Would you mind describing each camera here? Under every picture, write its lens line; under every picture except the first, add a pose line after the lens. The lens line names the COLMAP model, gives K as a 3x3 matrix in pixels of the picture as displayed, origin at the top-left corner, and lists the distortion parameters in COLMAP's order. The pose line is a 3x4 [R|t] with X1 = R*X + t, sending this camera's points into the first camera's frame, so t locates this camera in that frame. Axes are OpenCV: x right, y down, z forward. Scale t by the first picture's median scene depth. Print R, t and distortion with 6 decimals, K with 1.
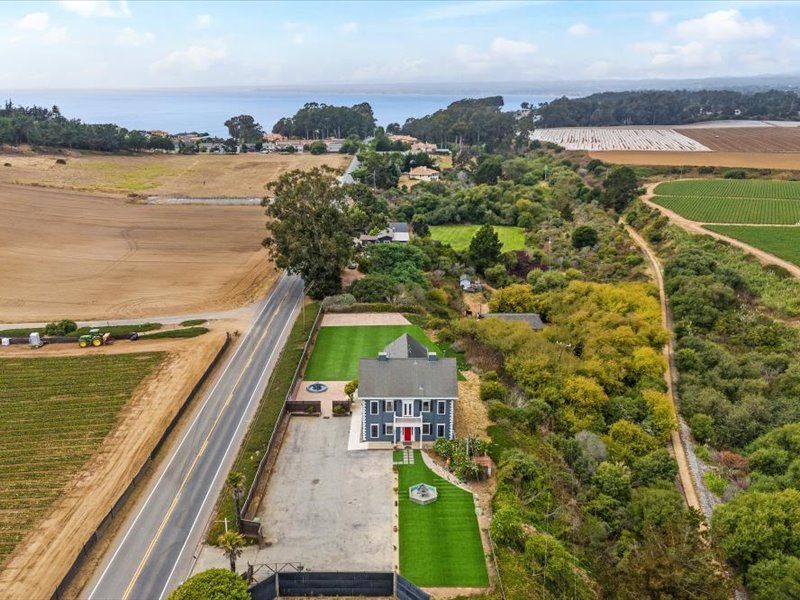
lens RADIAL K [[624.1, 0, 404.3], [0, 624.1, 294.9], [0, 0, 1]] dist [0.056321, -0.071979]
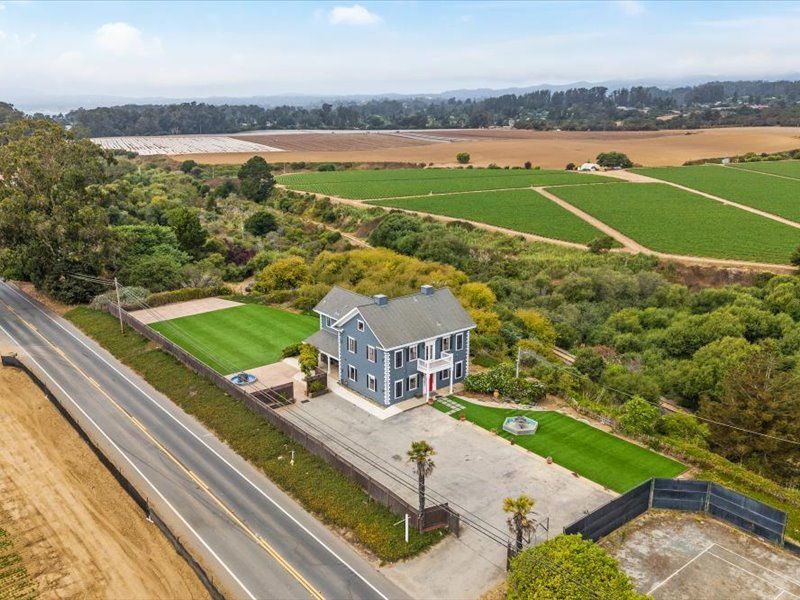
lens RADIAL K [[656.4, 0, 404.8], [0, 656.4, 298.8], [0, 0, 1]] dist [0.044995, -0.025260]
pose [[0.788283, -0.167436, 0.592094, -0.527584], [0.180691, 0.982830, 0.037368, 0.074307], [-0.588184, 0.077530, 0.805002, 0.311119]]
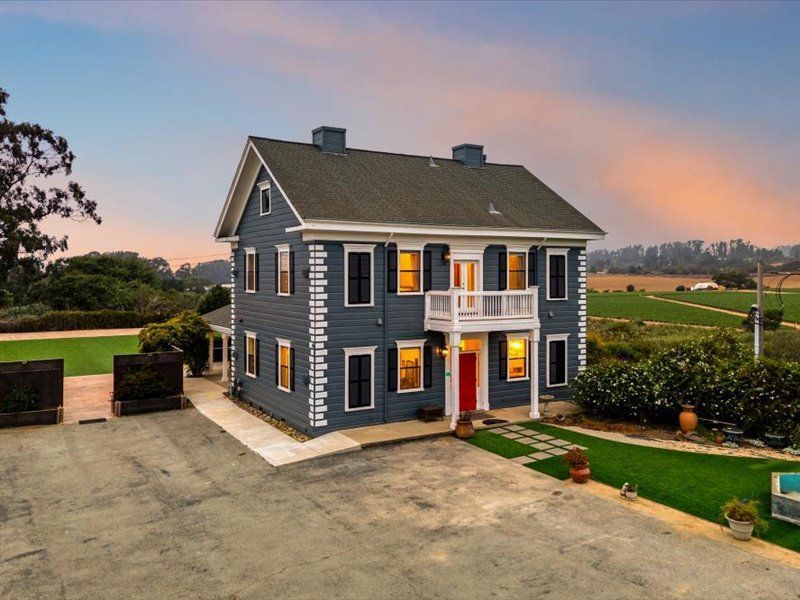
lens RADIAL K [[656.4, 0, 399.6], [0, 656.4, 270.9], [0, 0, 1]] dist [0.044995, -0.025260]
pose [[0.870183, -0.008467, 0.492656, -0.163608], [0.148363, 0.957952, -0.245592, 0.245410], [-0.469862, 0.286803, 0.834850, 0.771877]]
